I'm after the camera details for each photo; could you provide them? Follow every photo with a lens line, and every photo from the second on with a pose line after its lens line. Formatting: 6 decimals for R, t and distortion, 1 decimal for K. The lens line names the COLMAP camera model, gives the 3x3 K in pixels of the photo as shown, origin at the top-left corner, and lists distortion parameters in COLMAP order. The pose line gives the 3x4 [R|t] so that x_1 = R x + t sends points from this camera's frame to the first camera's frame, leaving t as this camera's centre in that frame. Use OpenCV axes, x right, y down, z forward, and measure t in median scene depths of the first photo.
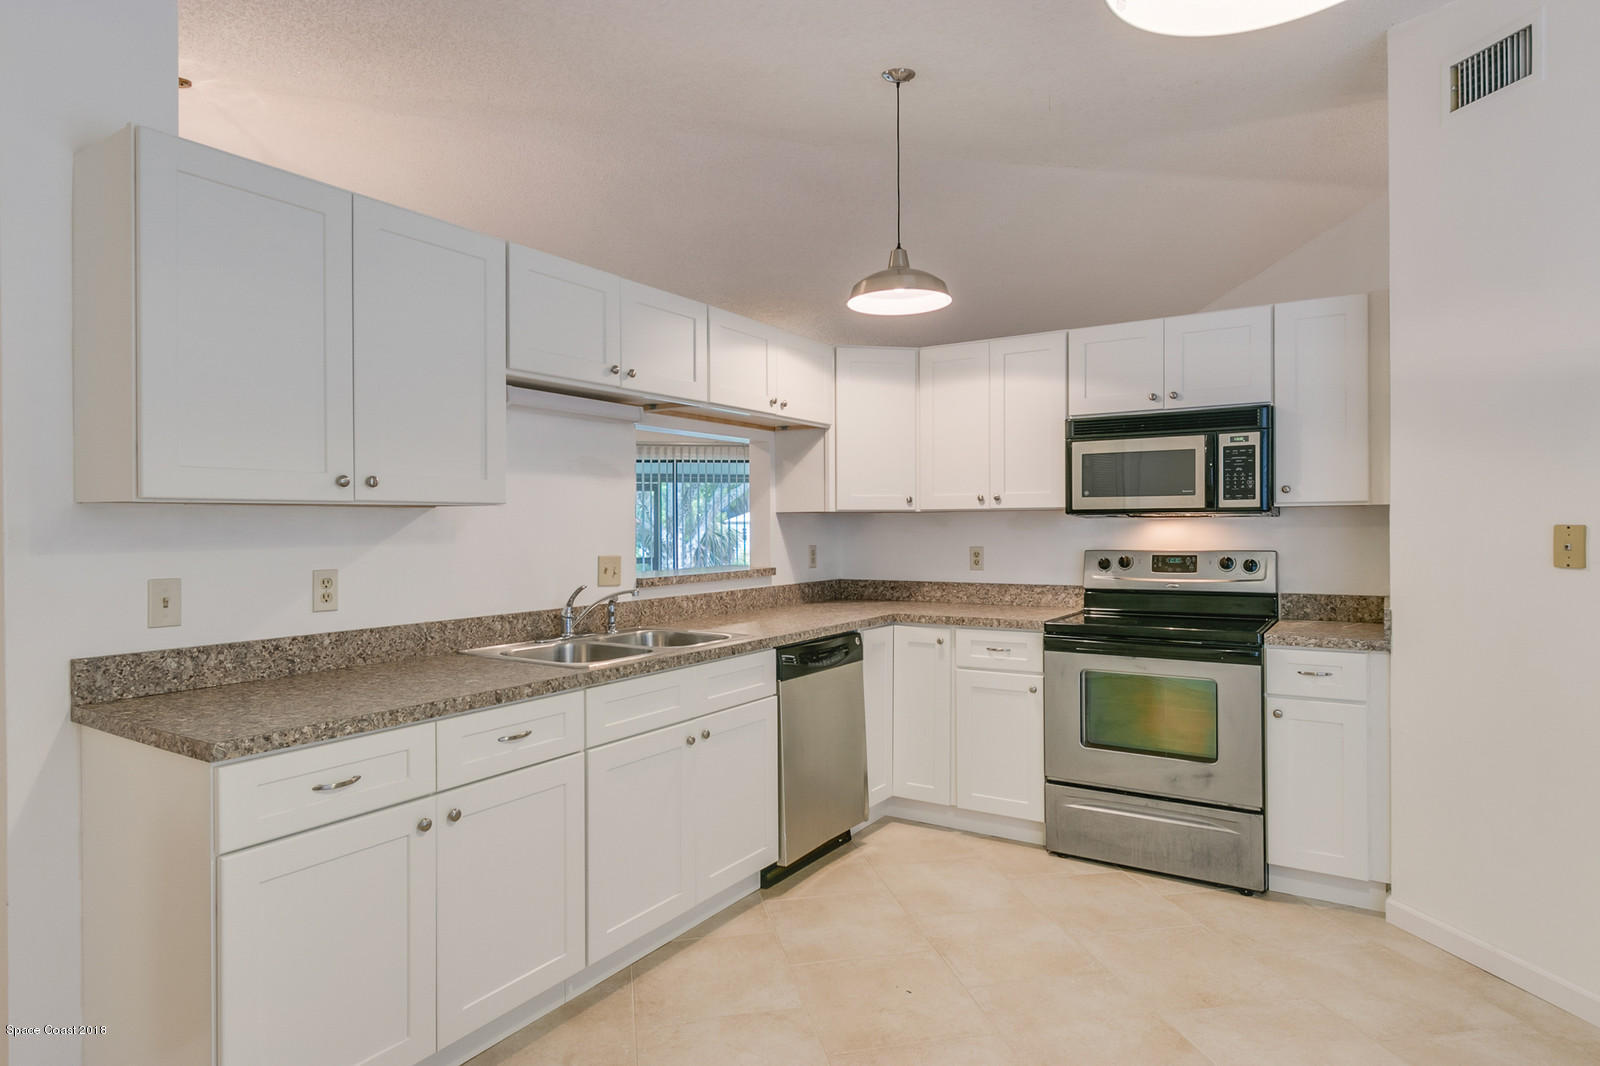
lens RADIAL K [[882.6, 0, 800.0], [0, 882.6, 533.0], [0, 0, 1]] dist [0.000122, -0.000576]
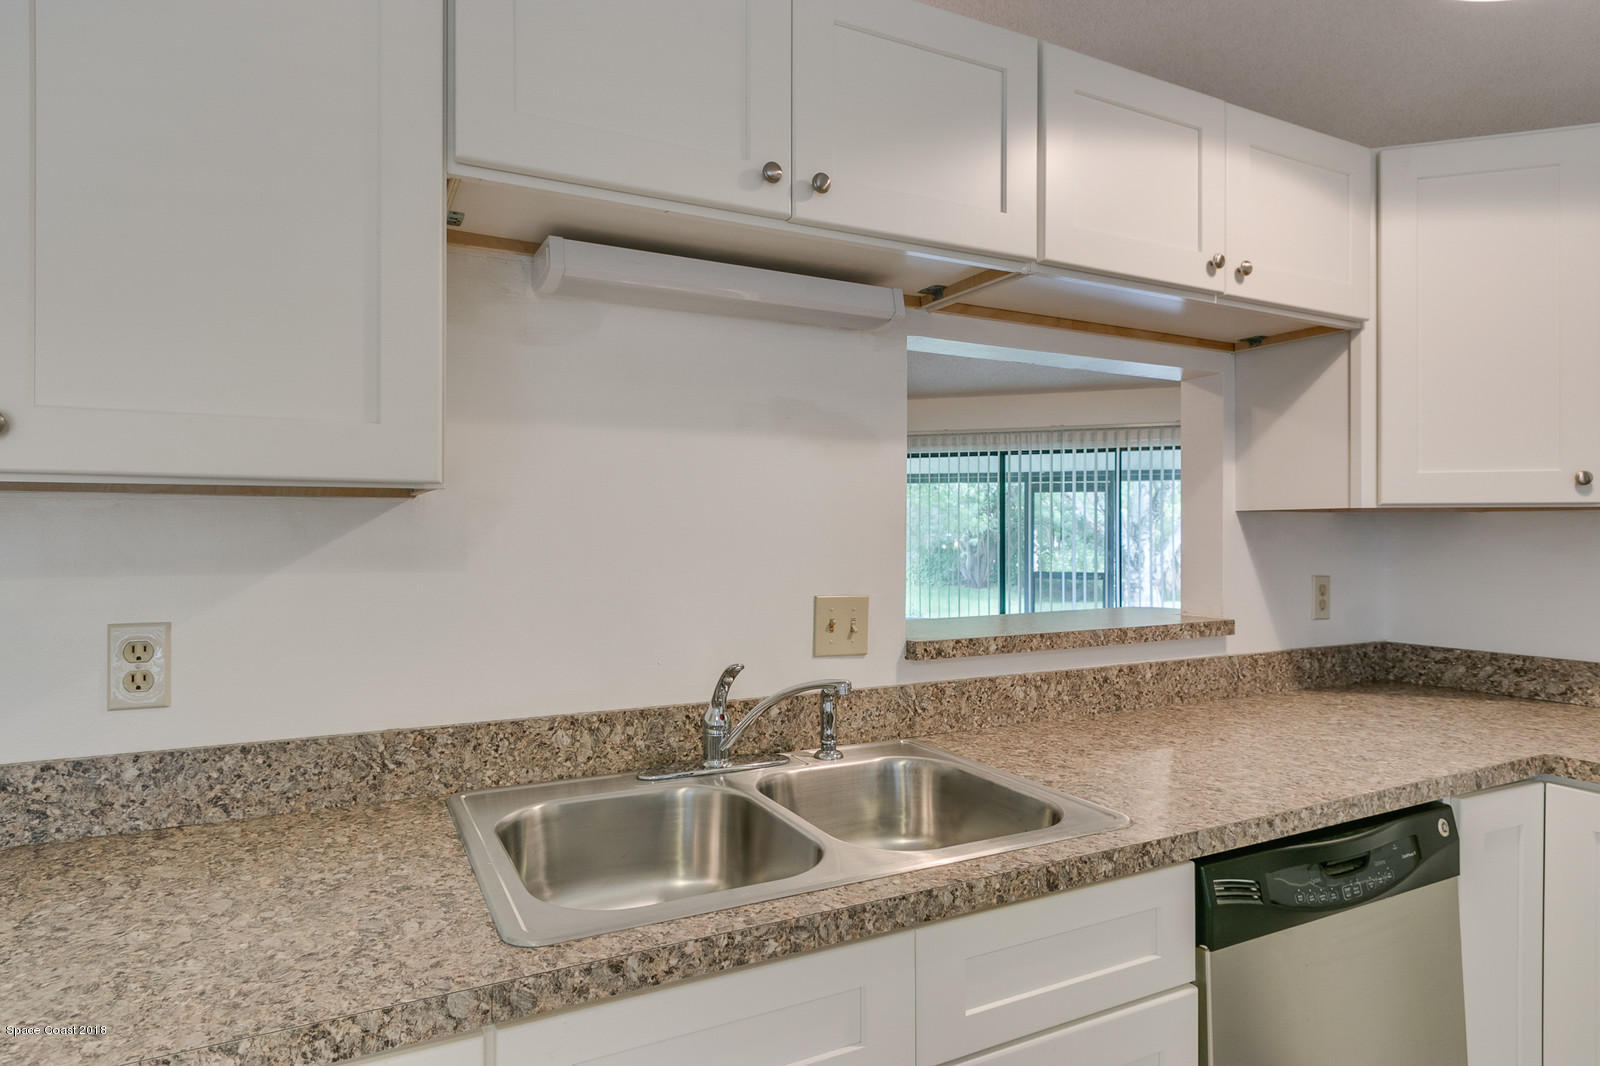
lens RADIAL K [[898.4, 0, 787.9], [0, 898.4, 530.2], [0, 0, 1]] dist [0.001969, -0.002030]
pose [[0.861847, 0.004407, -0.507150, 0.015614], [-0.010088, 0.999913, -0.008454, -0.006265], [0.507069, 0.012402, 0.861816, 0.512716]]
